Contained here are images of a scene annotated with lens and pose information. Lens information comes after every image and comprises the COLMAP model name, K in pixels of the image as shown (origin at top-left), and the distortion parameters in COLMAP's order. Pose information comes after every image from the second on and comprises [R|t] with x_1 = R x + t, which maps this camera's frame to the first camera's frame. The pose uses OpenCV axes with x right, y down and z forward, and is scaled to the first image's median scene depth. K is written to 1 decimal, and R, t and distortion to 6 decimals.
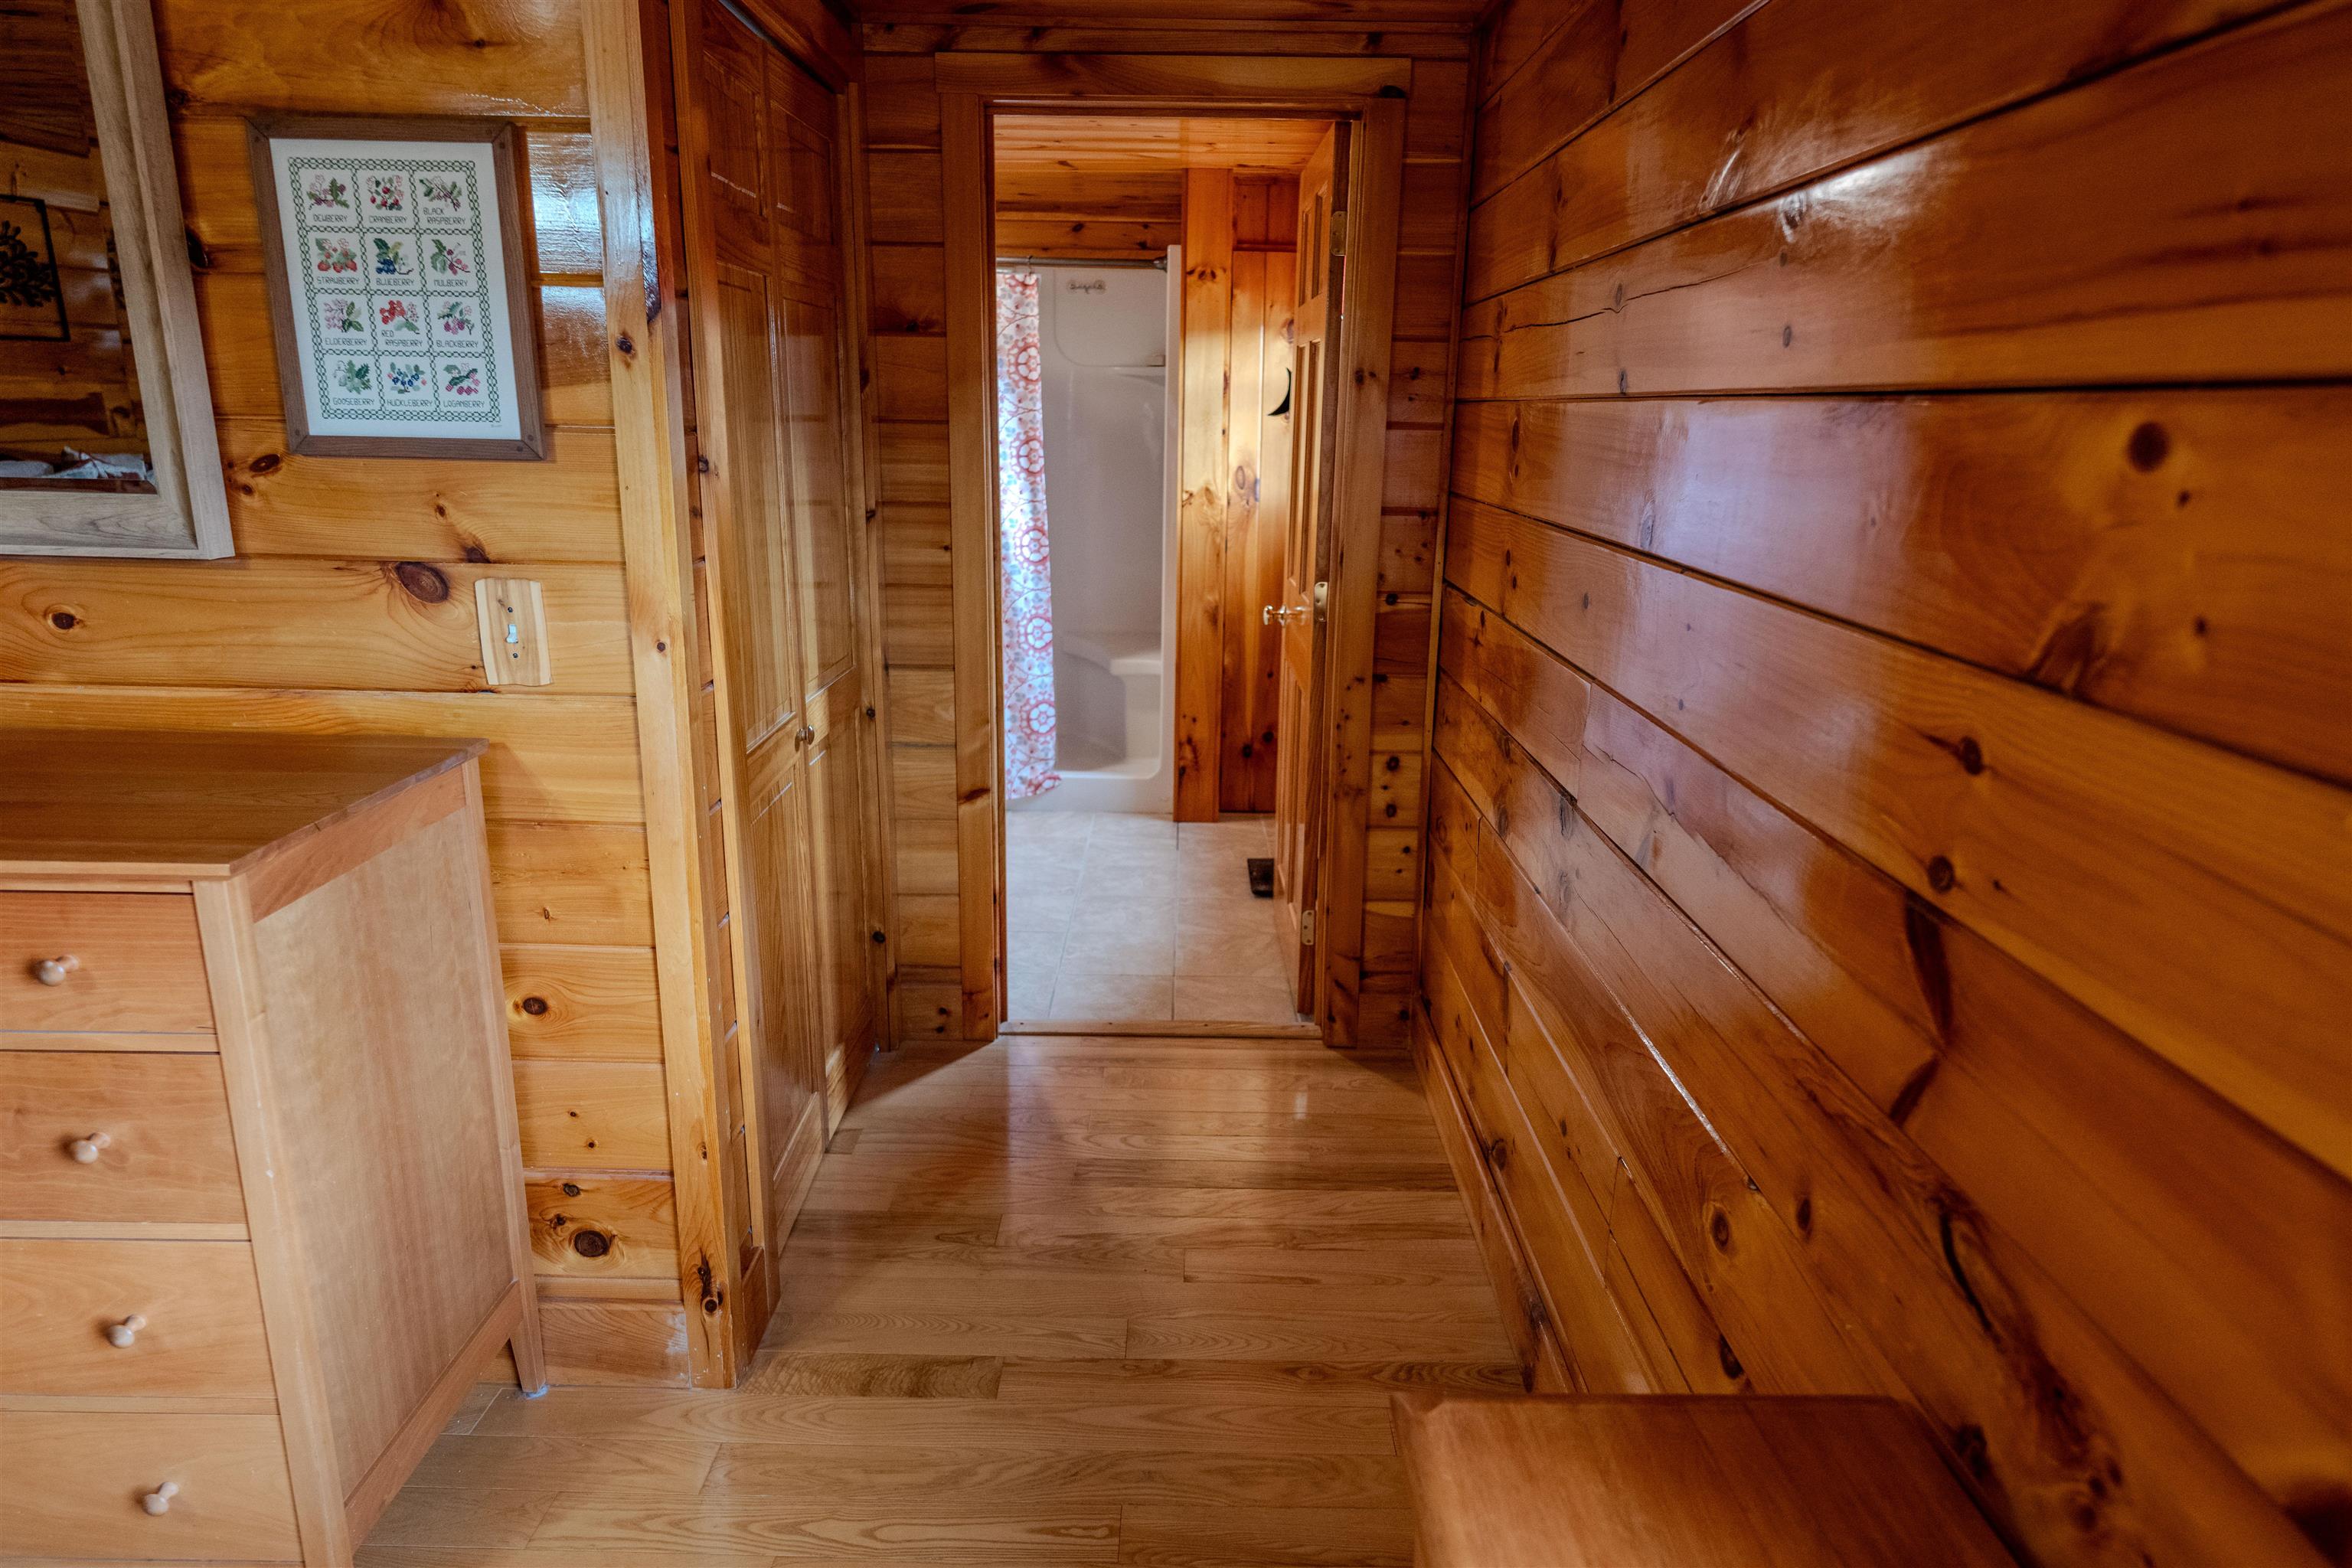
lens RADIAL K [[1447.7, 0, 1190.3], [0, 1447.7, 786.6], [0, 0, 1]] dist [-0.003056, 0.002228]
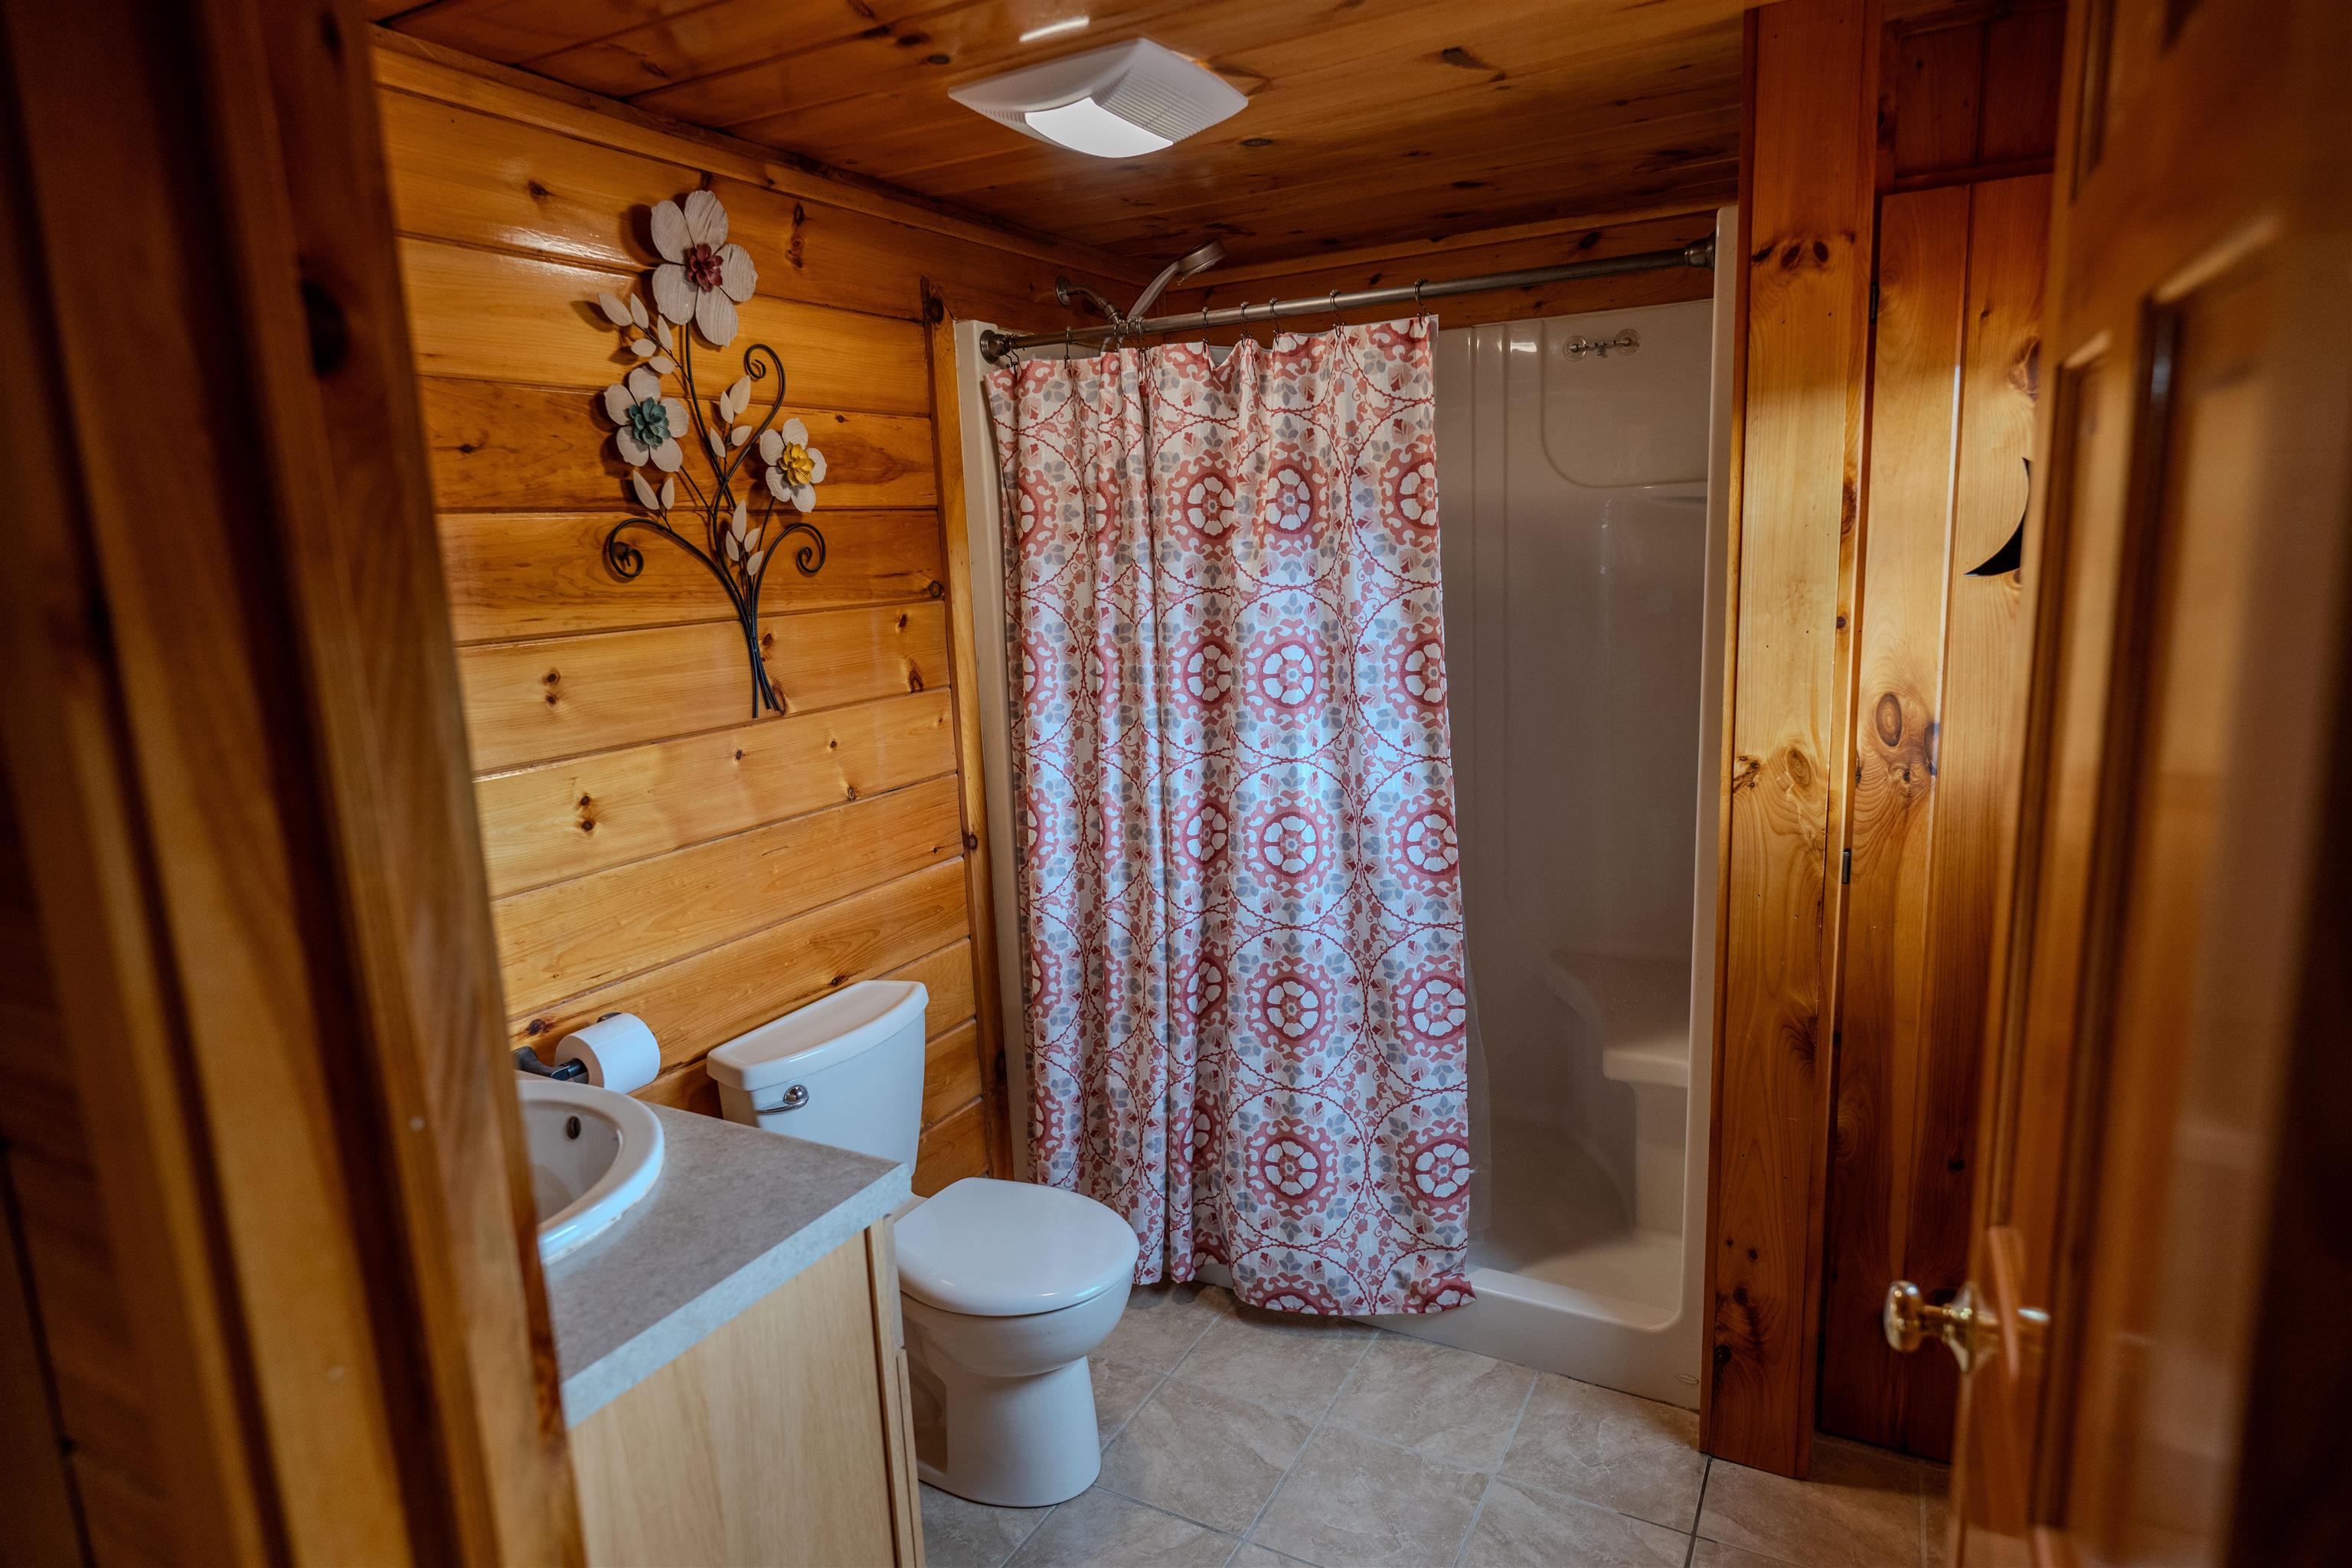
lens RADIAL K [[1322.2, 0, 1185.1], [0, 1322.2, 791.8], [0, 0, 1]] dist [-0.002120, -0.000429]
pose [[0.875943, 0.034976, -0.481145, 0.040714], [-0.064703, 0.996875, -0.045327, -0.159484], [0.478055, 0.070836, 0.875469, 0.553088]]
